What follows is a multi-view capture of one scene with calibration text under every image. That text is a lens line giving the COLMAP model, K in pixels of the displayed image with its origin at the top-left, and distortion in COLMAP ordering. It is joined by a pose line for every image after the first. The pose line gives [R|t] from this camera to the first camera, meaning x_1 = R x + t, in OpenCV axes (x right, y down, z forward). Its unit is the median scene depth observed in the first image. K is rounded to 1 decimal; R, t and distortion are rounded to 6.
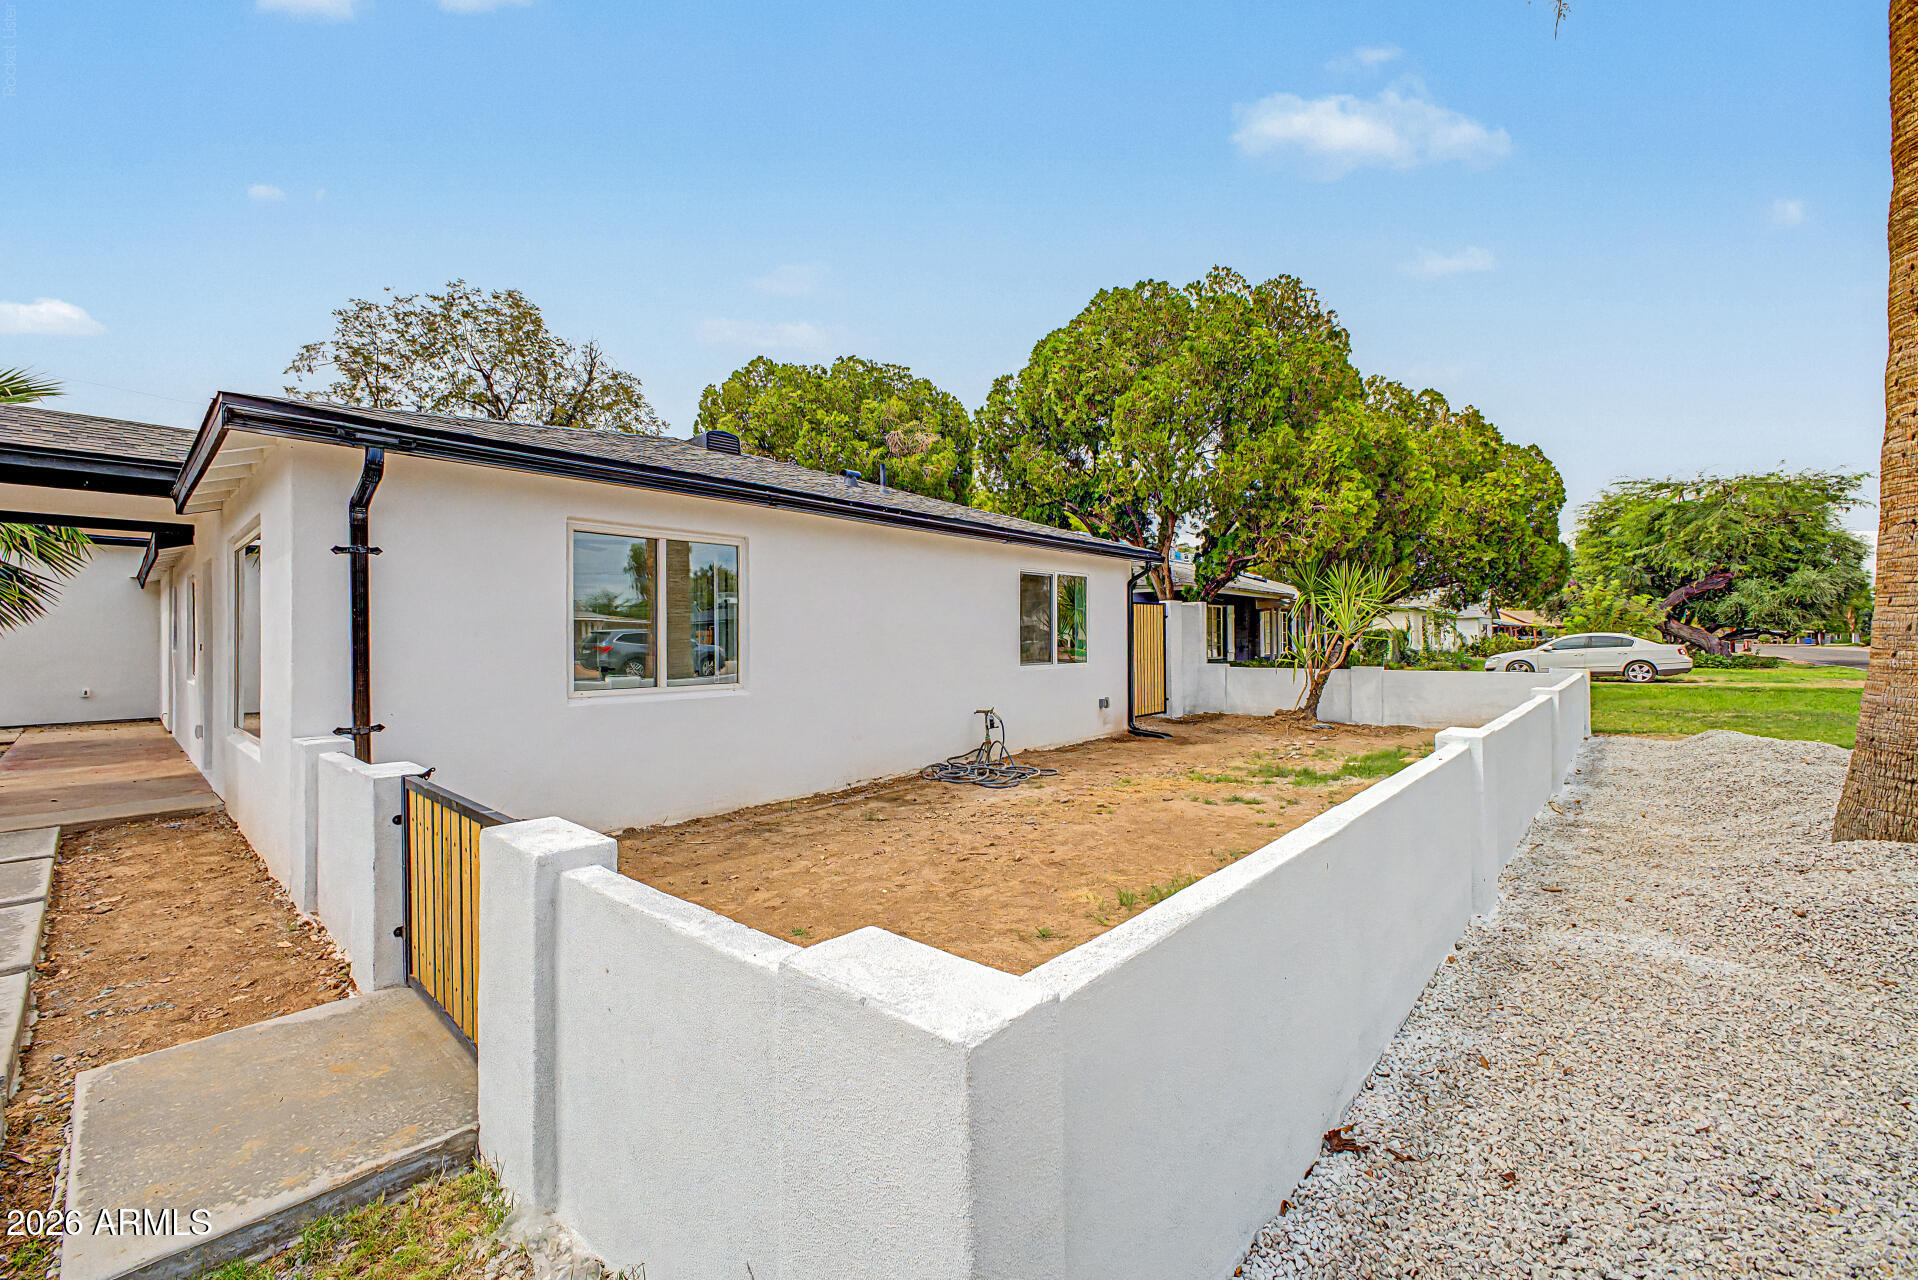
lens RADIAL K [[771.1, 0, 959.0], [0, 771.1, 640.0], [0, 0, 1]] dist [0.001495, -0.000085]
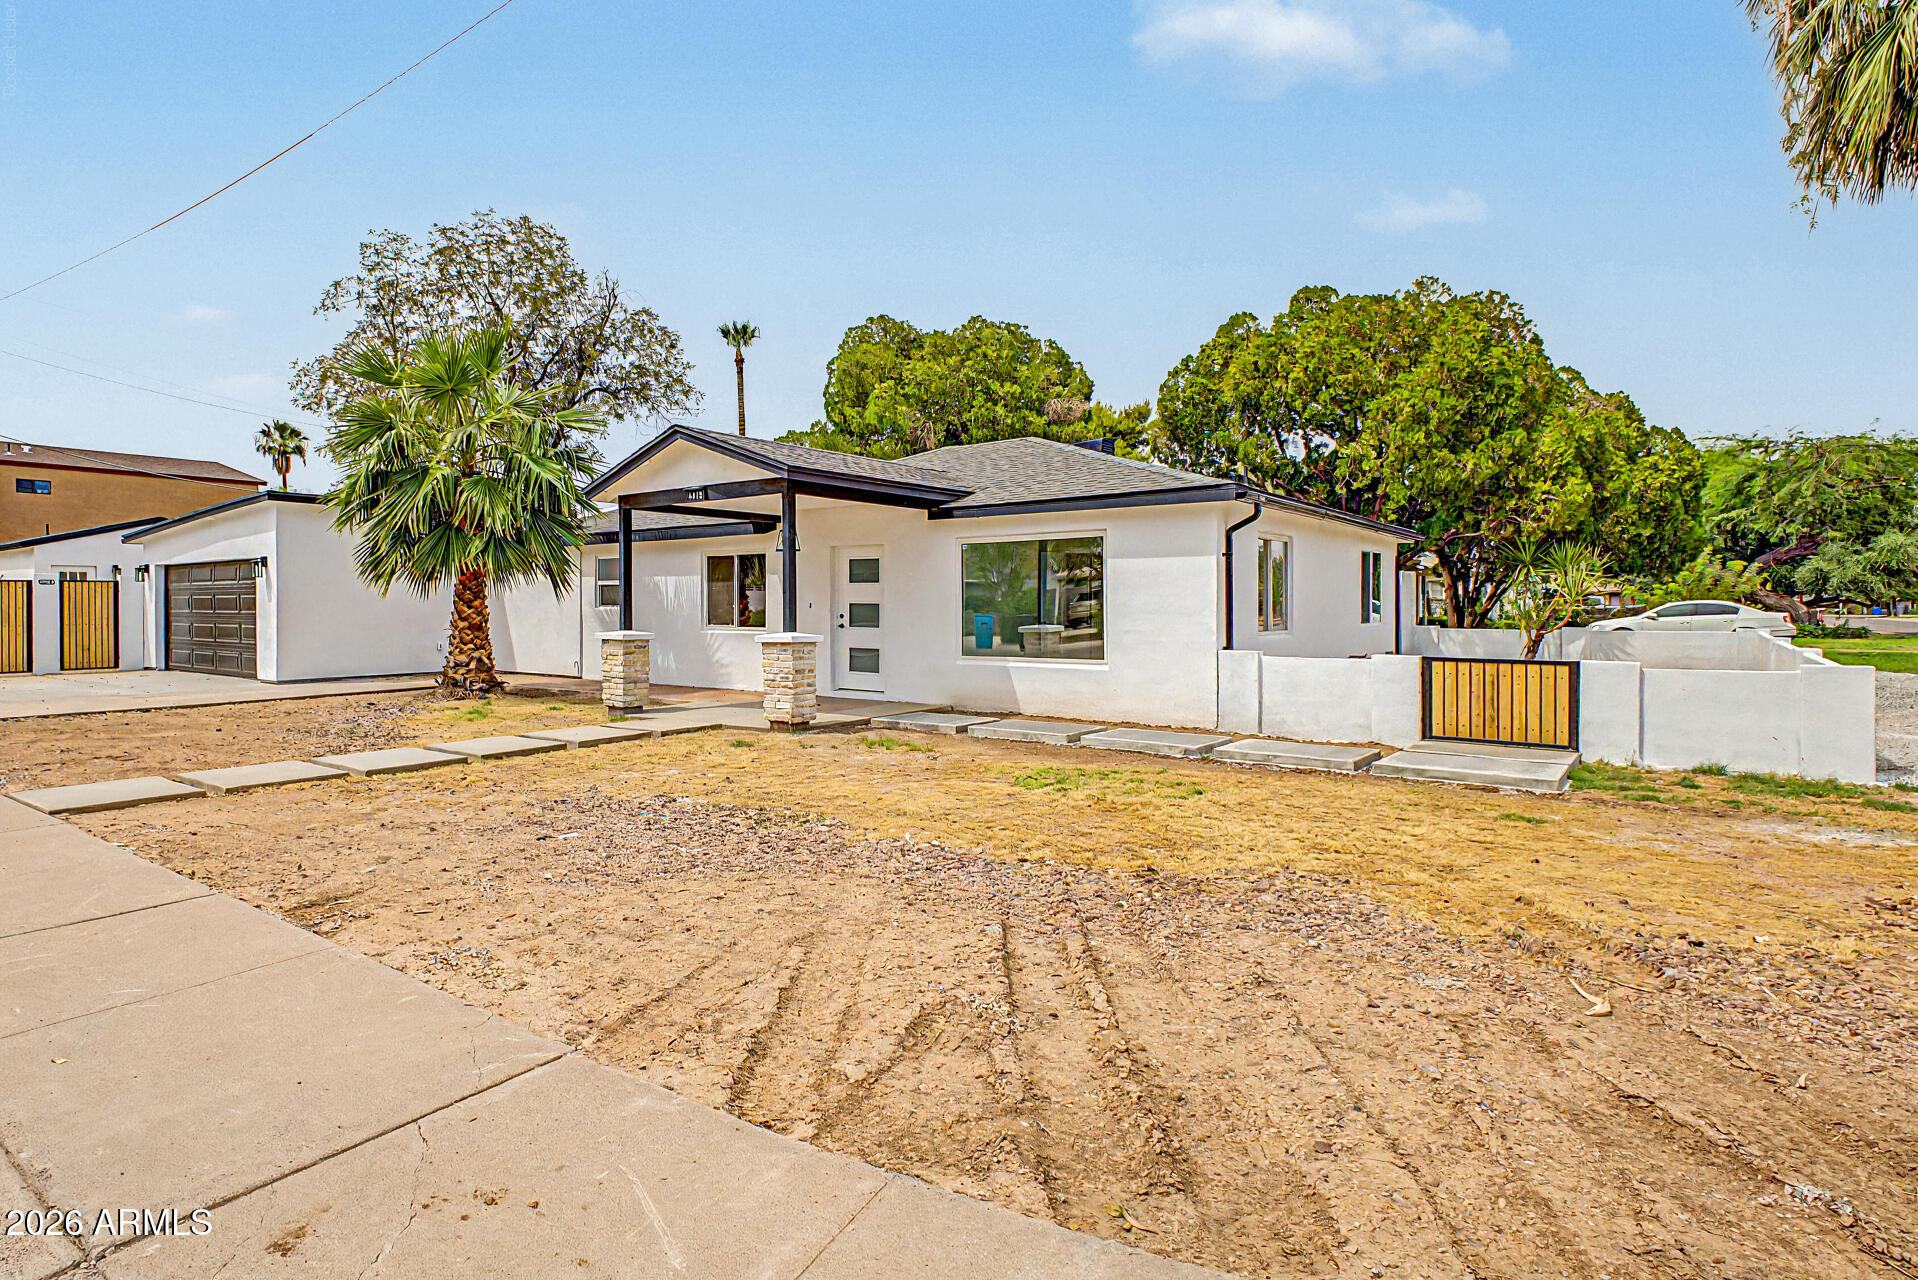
lens RADIAL K [[1007.5, 0, 831.3], [0, 1007.5, 610.1], [0, 0, 1]] dist [0.003145, -0.000641]
pose [[0.999448, 0.004840, 0.032869, -0.330940], [-0.004976, 0.999979, 0.004060, 0.003248], [-0.032849, -0.004222, 0.999451, -0.259235]]
